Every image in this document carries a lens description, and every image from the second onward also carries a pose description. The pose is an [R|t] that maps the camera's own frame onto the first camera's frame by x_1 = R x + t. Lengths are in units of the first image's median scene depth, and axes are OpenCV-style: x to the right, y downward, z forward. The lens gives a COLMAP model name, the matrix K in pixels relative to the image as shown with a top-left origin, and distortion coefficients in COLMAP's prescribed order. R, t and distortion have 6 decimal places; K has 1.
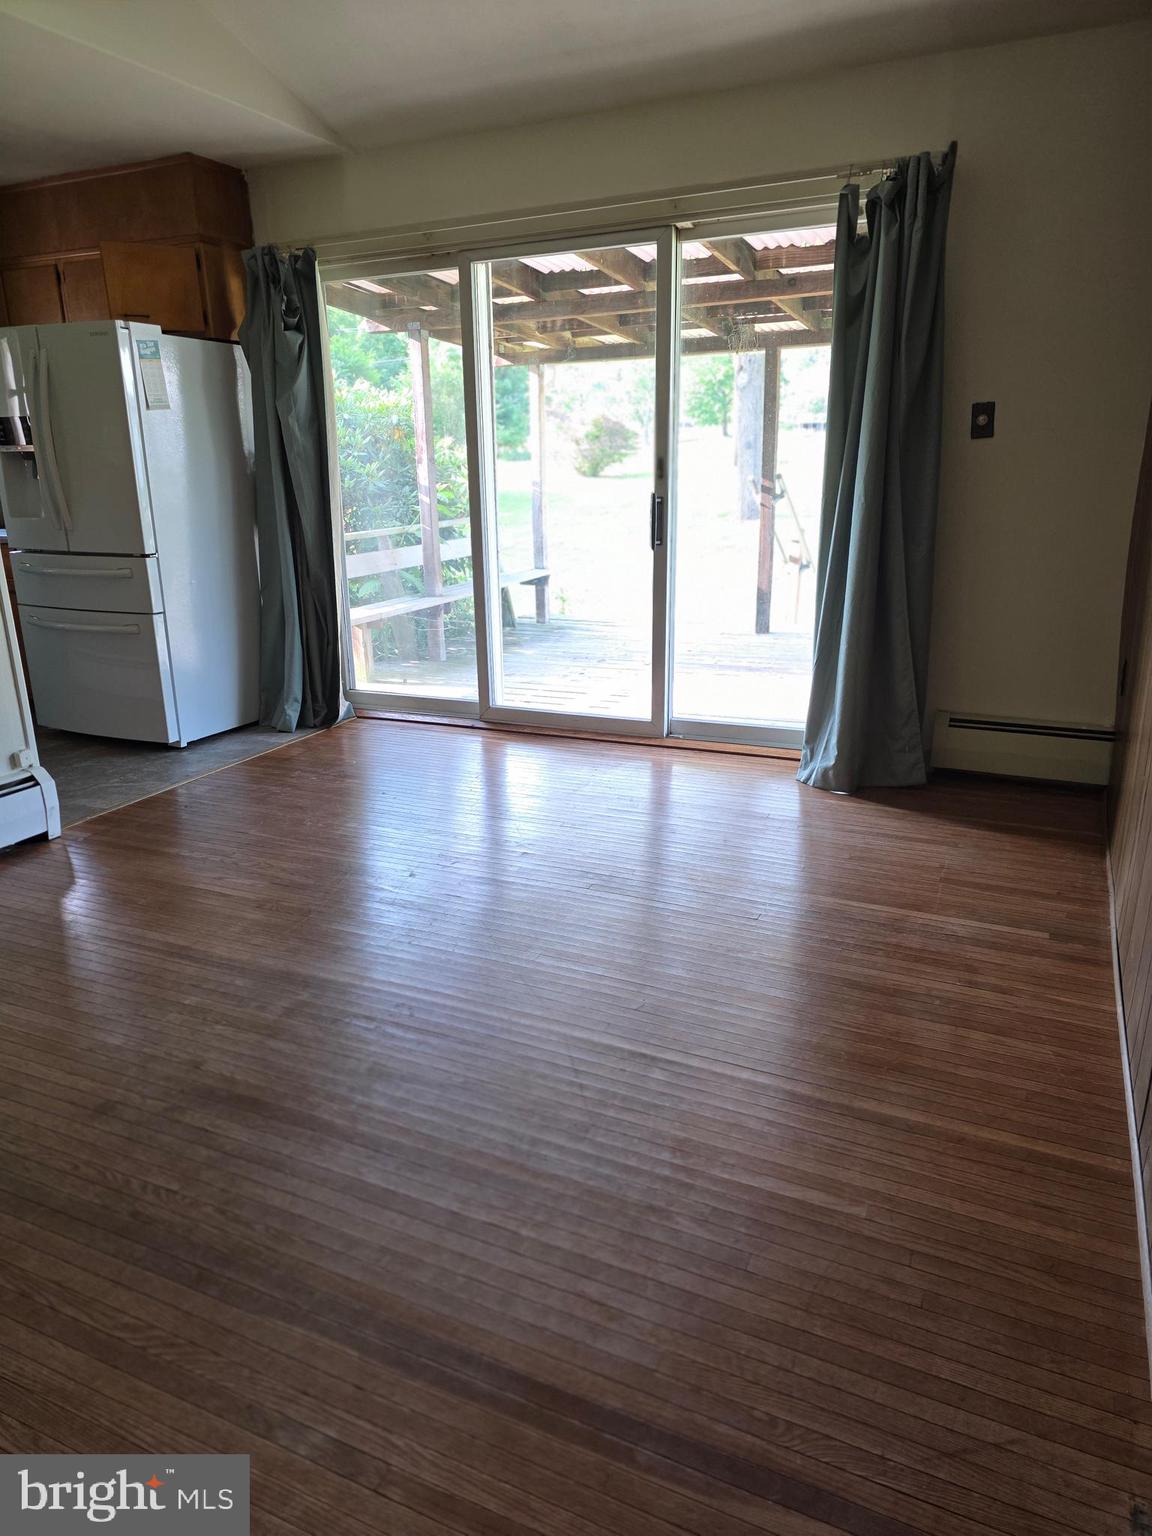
lens RADIAL K [[1031.6, 0, 563.2], [0, 1031.6, 774.3], [0, 0, 1]] dist [0.048542, -0.047201]
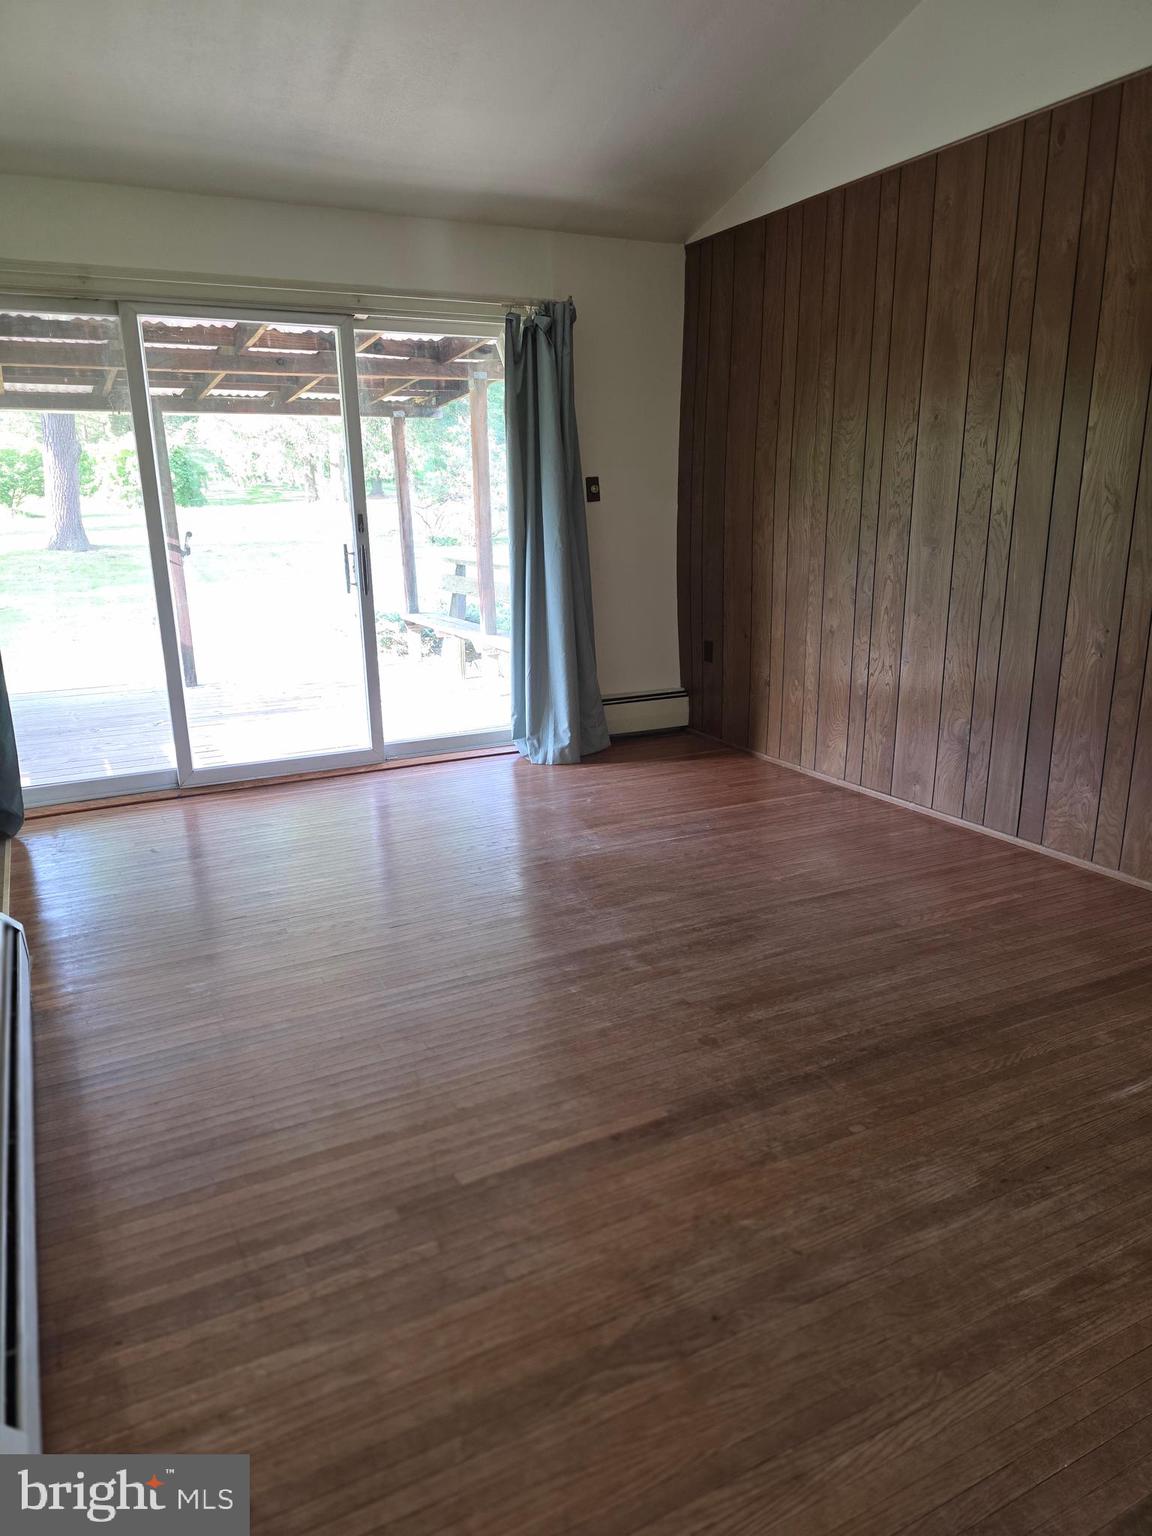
lens RADIAL K [[1031.6, 0, 563.8], [0, 1031.6, 774.2], [0, 0, 1]] dist [0.048542, -0.047201]
pose [[0.617080, -0.192158, 0.763078, -0.714663], [0.235325, 0.970412, 0.054068, -0.042053], [-0.750889, 0.146207, 0.644041, 0.156745]]
